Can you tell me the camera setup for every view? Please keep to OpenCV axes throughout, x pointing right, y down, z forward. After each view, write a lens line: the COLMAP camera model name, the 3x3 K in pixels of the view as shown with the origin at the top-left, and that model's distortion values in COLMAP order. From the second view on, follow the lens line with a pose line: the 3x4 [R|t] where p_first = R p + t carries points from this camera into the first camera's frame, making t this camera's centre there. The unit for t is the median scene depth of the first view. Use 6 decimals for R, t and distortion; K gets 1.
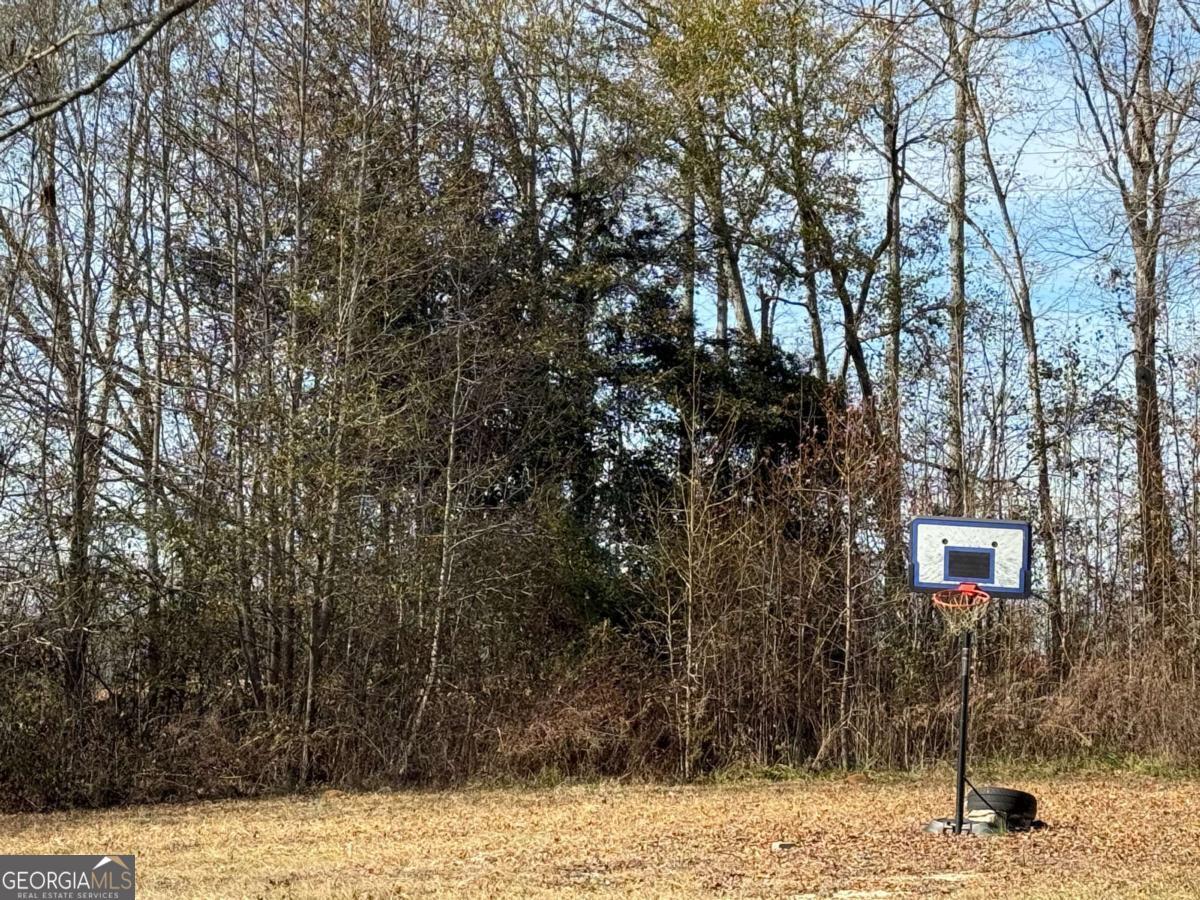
lens RADIAL K [[3479.7, 0, 600.0], [0, 3479.7, 450.0], [0, 0, 1]] dist [0.113862, 1.544215]
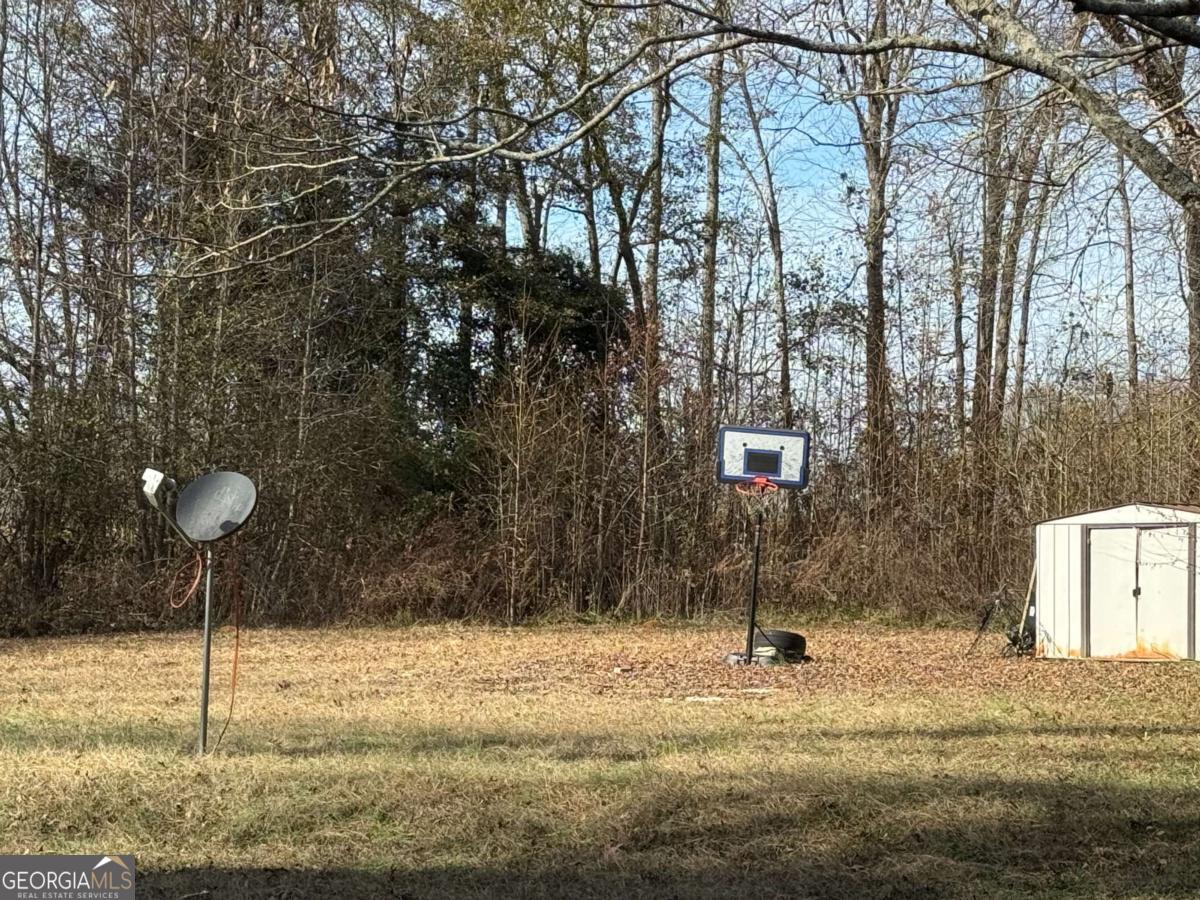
lens RADIAL K [[3479.7, 0, 600.0], [0, 3479.7, 450.0], [0, 0, 1]] dist [0.113862, 1.544215]
pose [[0.996196, 0.022498, 0.084187, -0.035356], [-0.026011, 0.998826, 0.040865, -0.012836], [-0.083169, -0.042900, 0.995612, -0.164539]]
